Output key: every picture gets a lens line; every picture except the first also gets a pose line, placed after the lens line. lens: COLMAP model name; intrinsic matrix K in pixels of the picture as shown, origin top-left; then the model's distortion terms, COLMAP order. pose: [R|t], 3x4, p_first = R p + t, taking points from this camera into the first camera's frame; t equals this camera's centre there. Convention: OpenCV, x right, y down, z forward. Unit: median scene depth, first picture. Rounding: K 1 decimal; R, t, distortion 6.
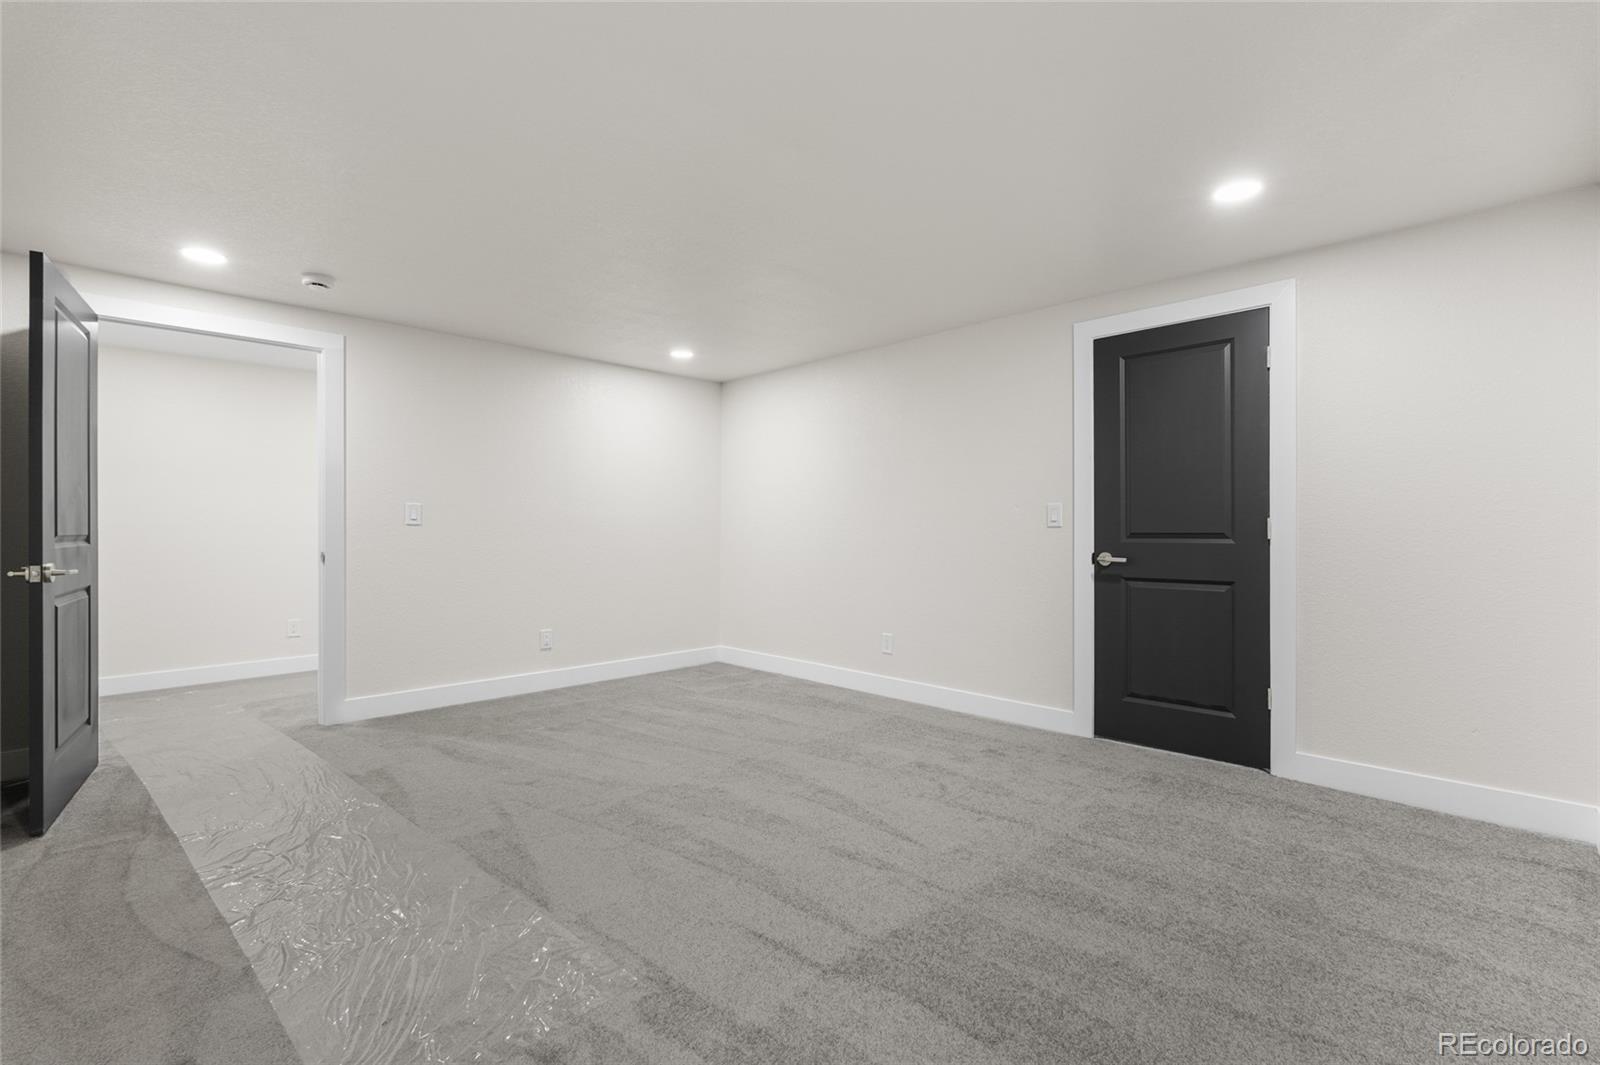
lens RADIAL K [[715.1, 0, 797.0], [0, 715.1, 520.6], [0, 0, 1]] dist [-0.005745, 0.000003]
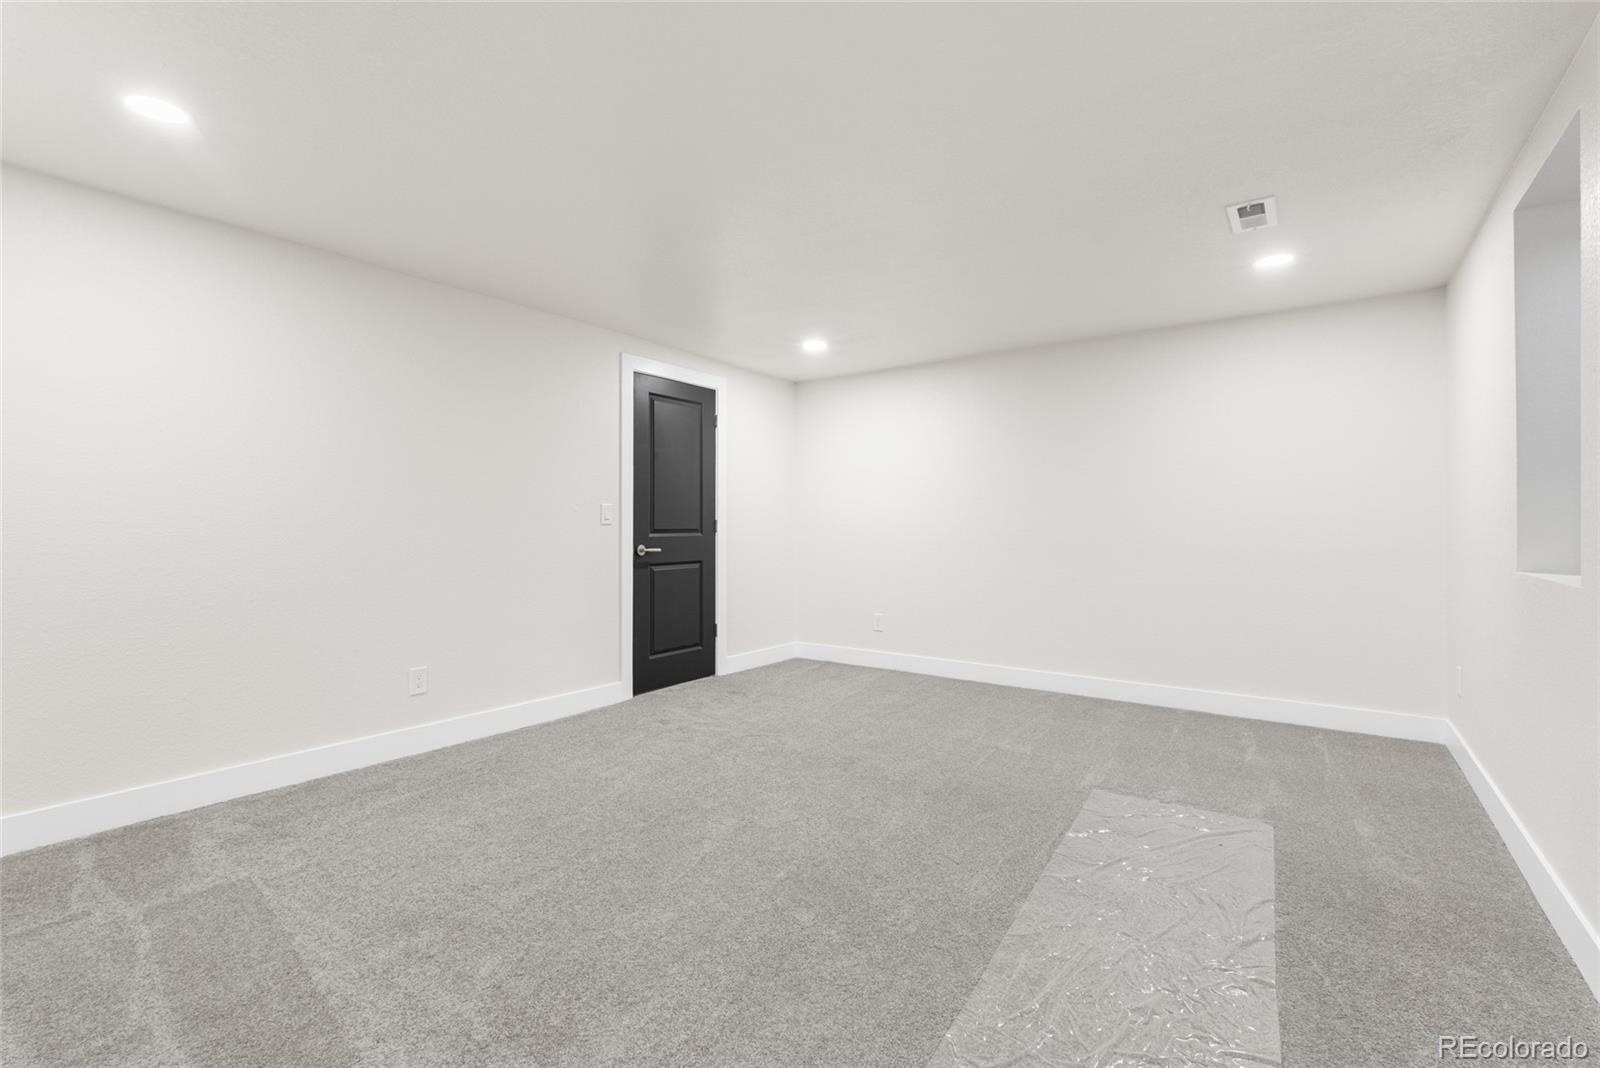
lens RADIAL K [[715.1, 0, 797.0], [0, 715.1, 522.1], [0, 0, 1]] dist [-0.005745, 0.000003]
pose [[-0.162099, 0.015617, 0.986651, -0.878134], [-0.001364, 0.999870, -0.016050, 0.024930], [-0.986774, -0.003947, -0.162056, 0.961466]]
